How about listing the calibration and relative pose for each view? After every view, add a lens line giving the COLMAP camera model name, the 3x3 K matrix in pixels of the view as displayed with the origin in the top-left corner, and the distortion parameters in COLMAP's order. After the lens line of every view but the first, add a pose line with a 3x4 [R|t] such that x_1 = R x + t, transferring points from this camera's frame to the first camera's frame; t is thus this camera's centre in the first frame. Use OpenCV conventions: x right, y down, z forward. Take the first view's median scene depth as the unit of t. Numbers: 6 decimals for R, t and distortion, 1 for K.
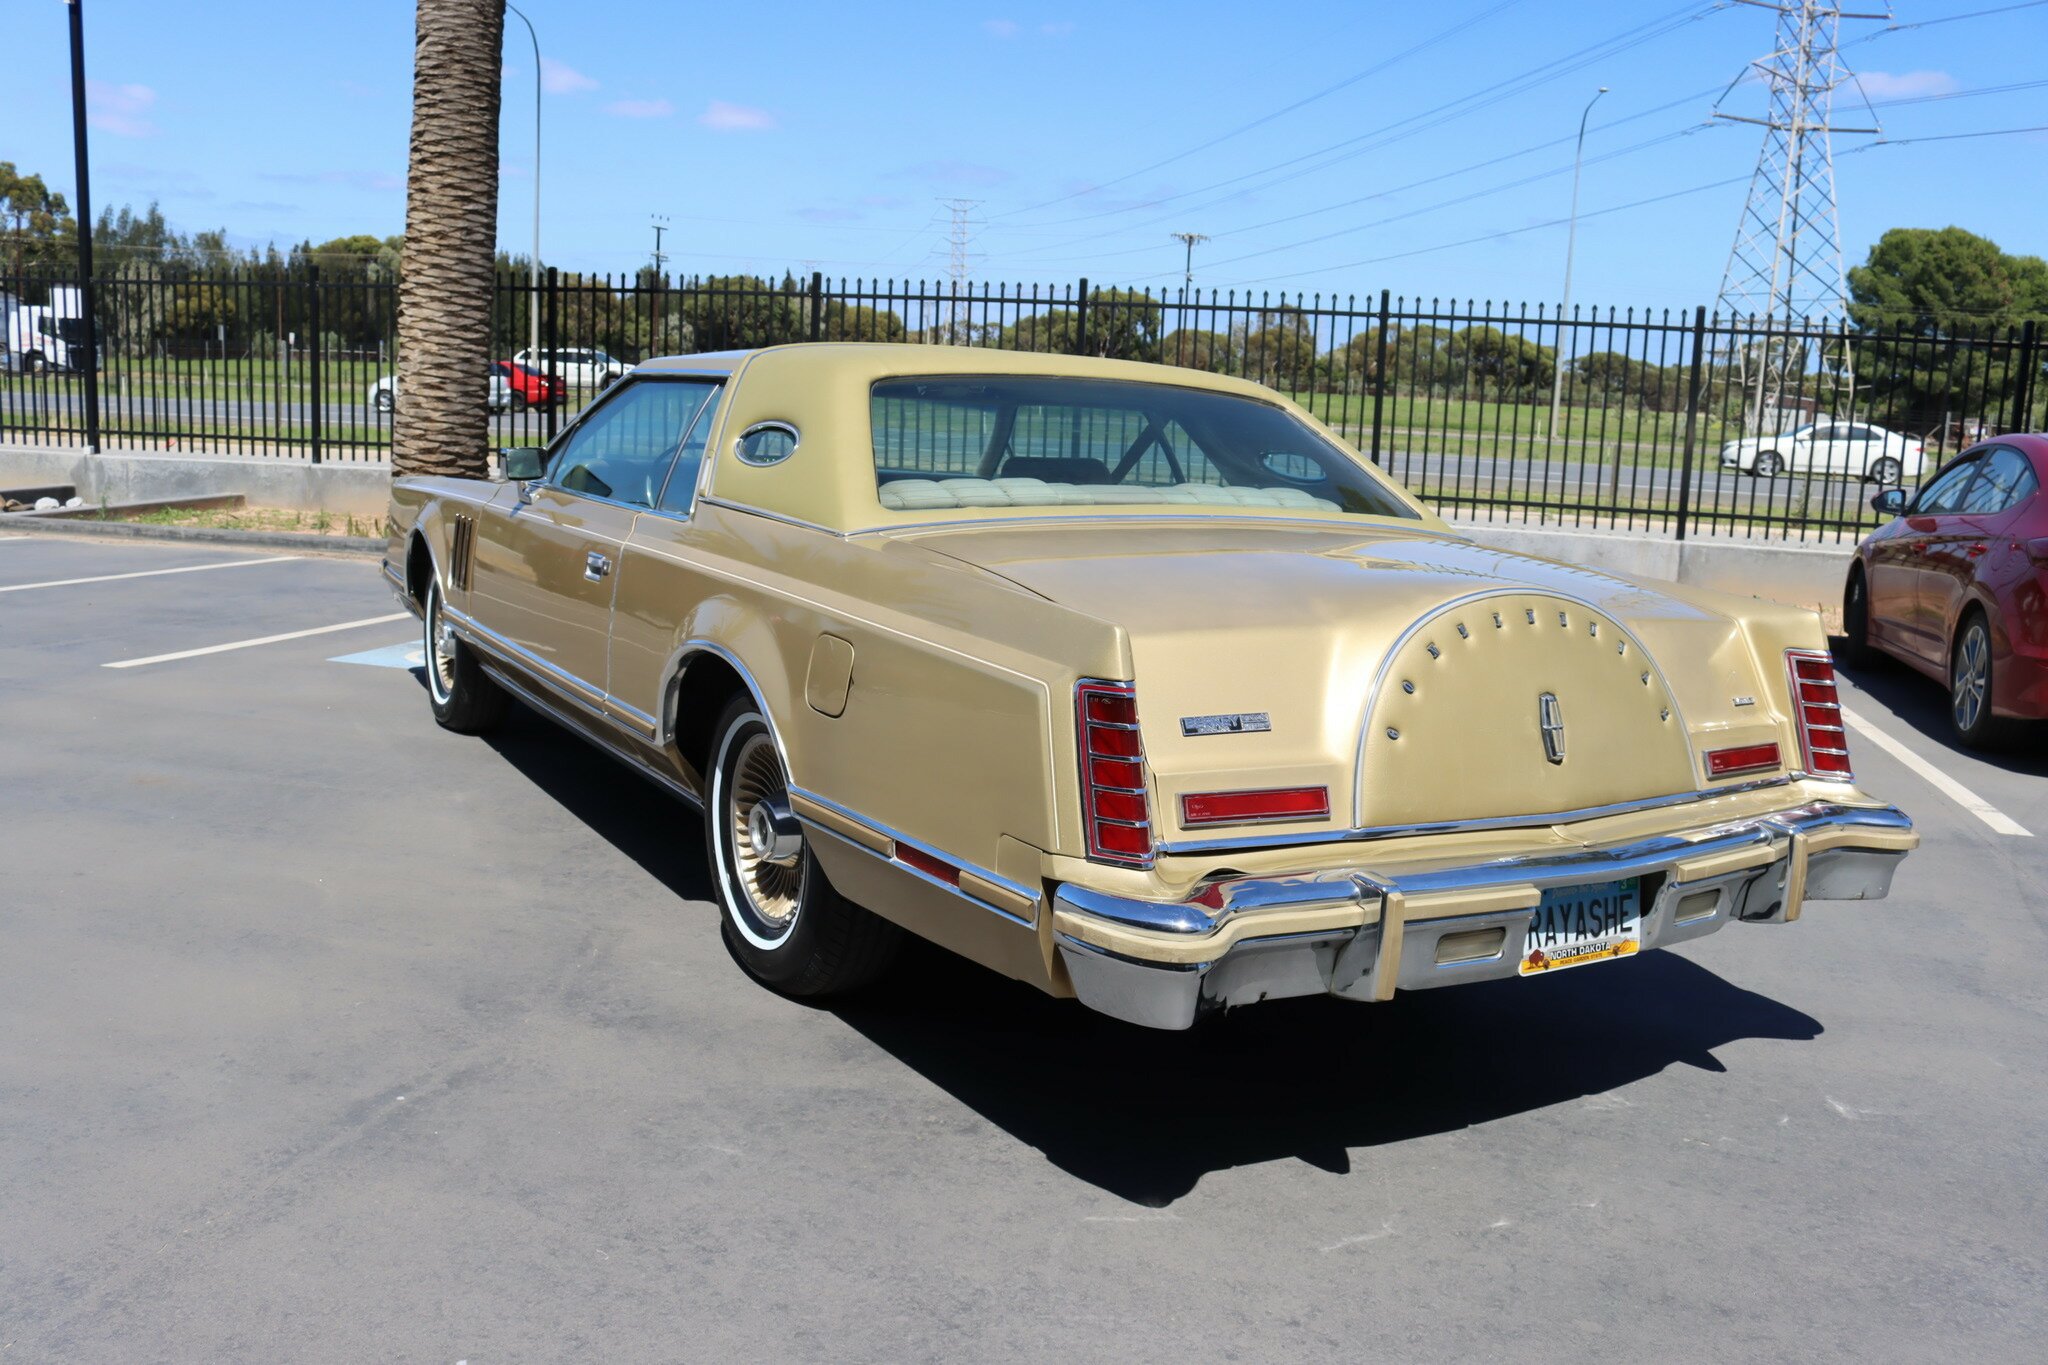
lens RADIAL K [[1709.2, 0, 1032.2], [0, 1709.2, 676.5], [0, 0, 1]] dist [-0.124436, 0.075843]
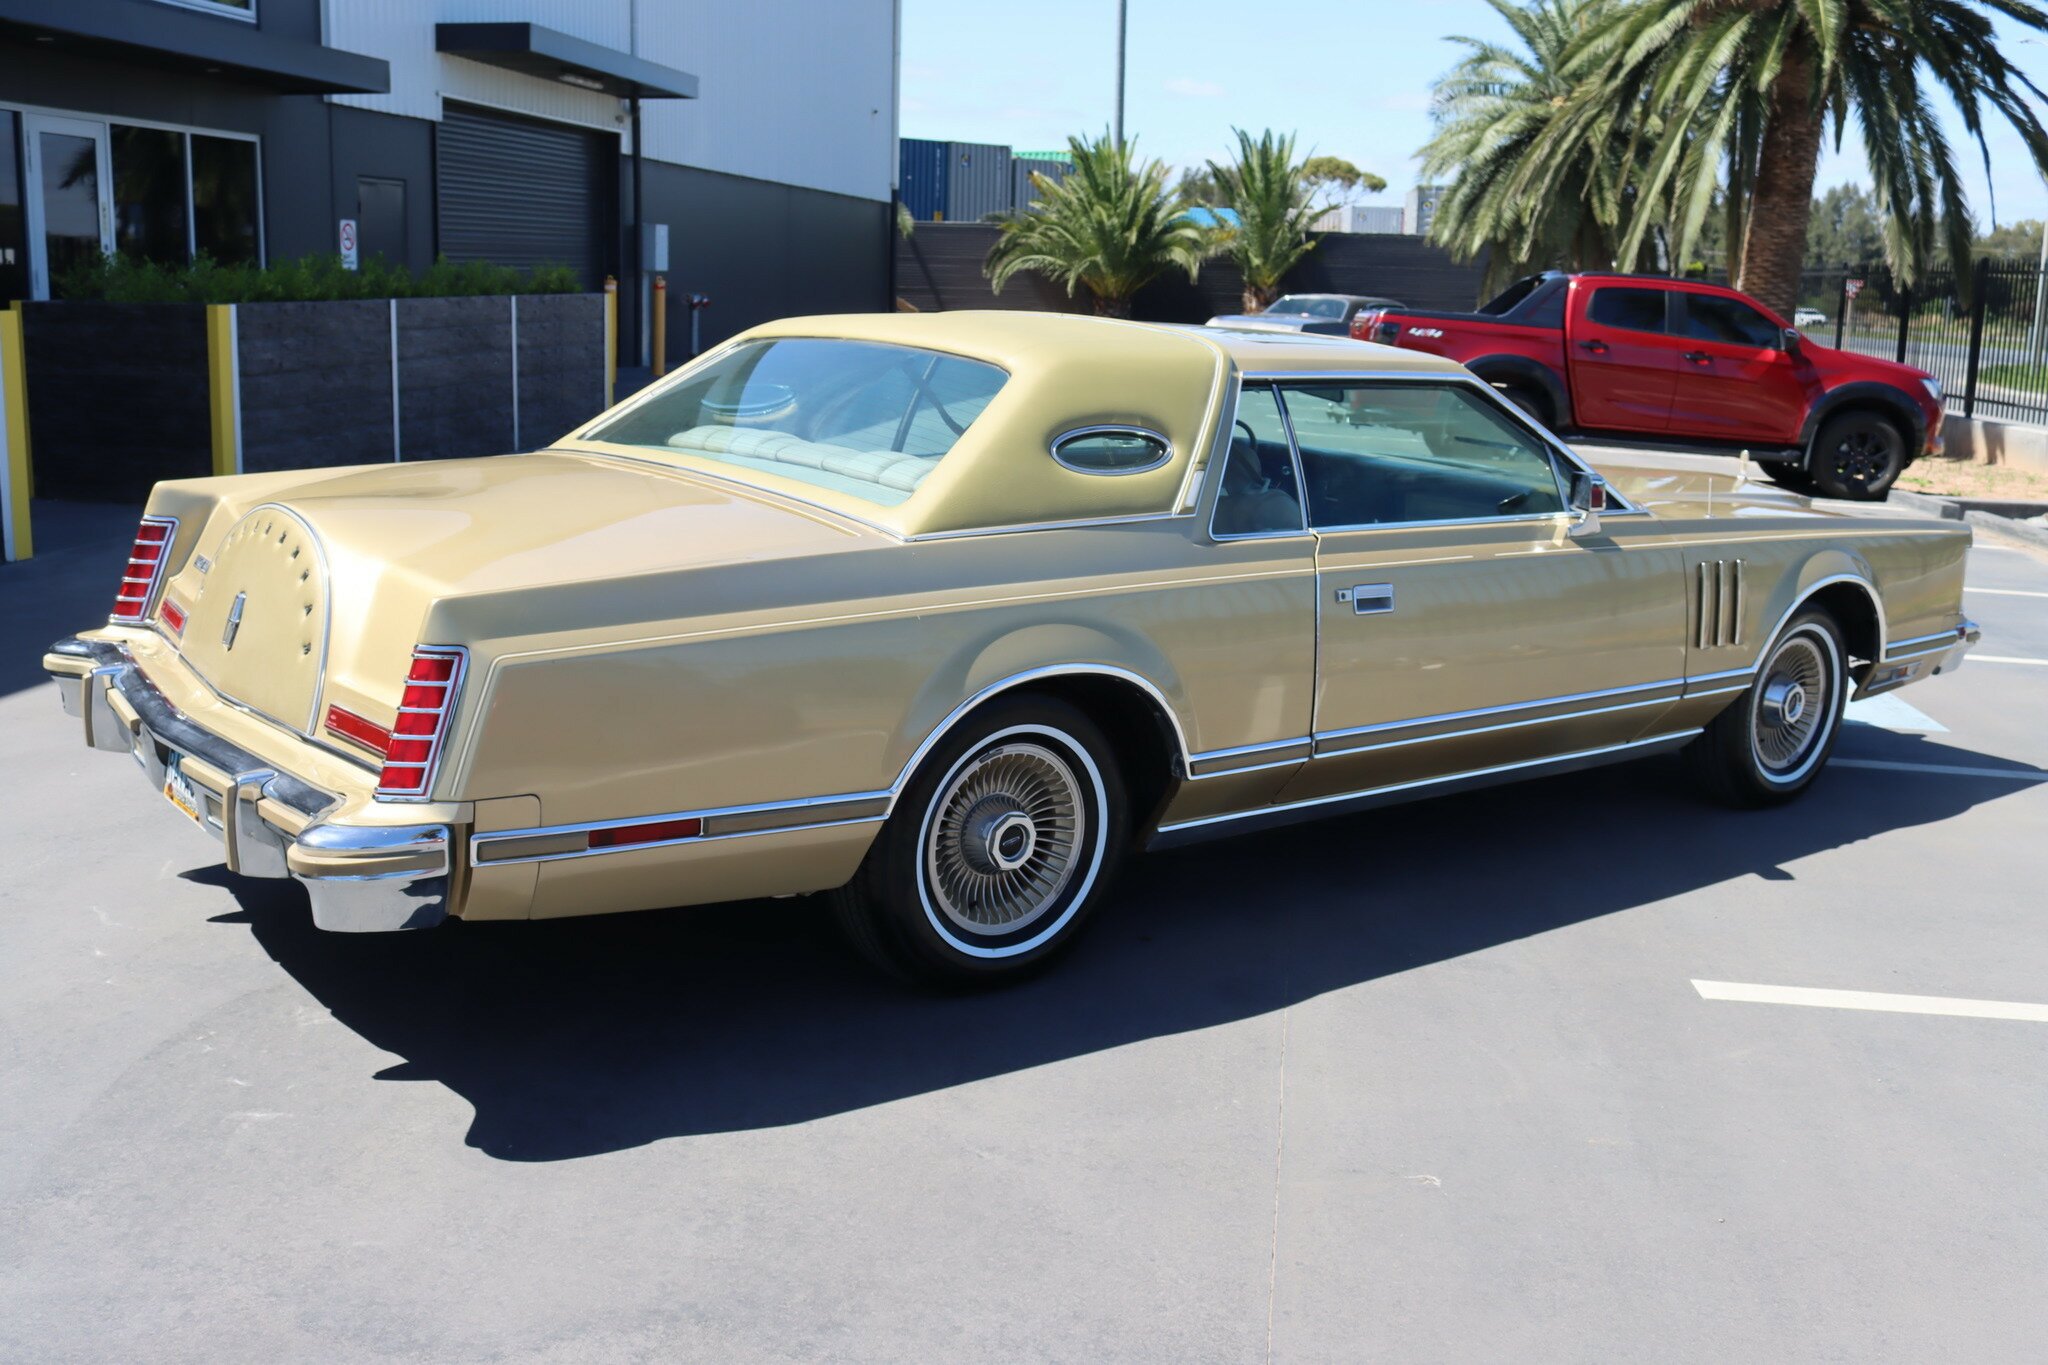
lens RADIAL K [[2000.2, 0, 1026.6], [0, 2000.2, 683.1], [0, 0, 1]] dist [-0.074089, 0.000000]
pose [[0.126532, 0.161007, -0.978809, 0.408306], [-0.196712, 0.971216, 0.134329, -0.051800], [0.972262, 0.175546, 0.154562, 0.313995]]
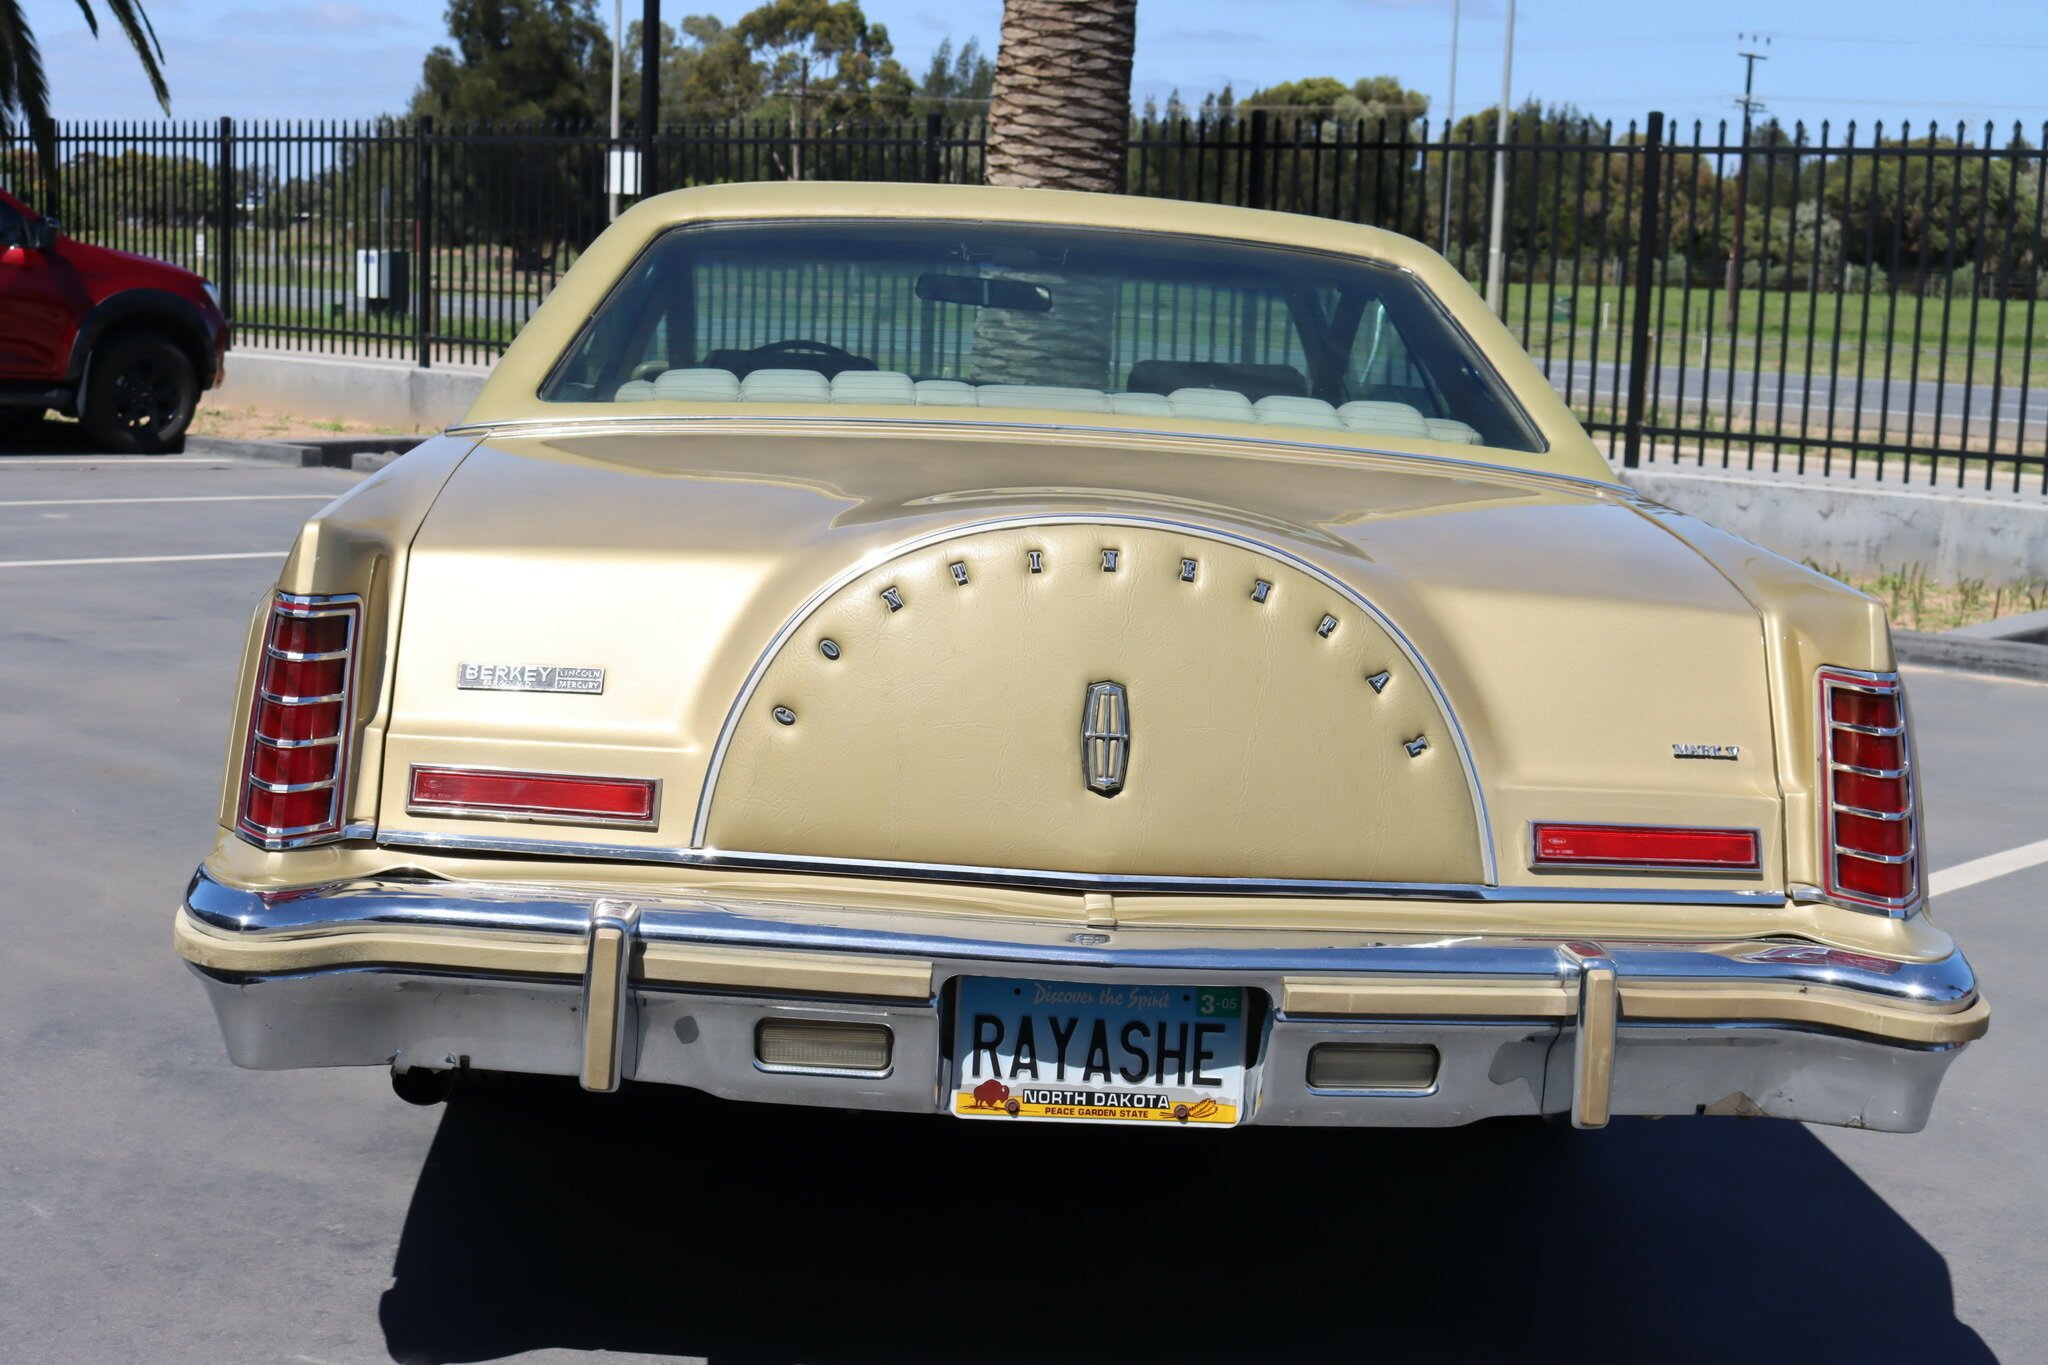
lens RADIAL K [[2859.8, 0, 1041.5], [0, 2859.8, 680.0], [0, 0, 1]] dist [-0.049472, 0.000000]
pose [[0.887882, 0.059607, -0.456194, 0.180559], [-0.080538, 0.996398, -0.026558, 0.009293], [0.452968, 0.060322, 0.889484, 0.012691]]
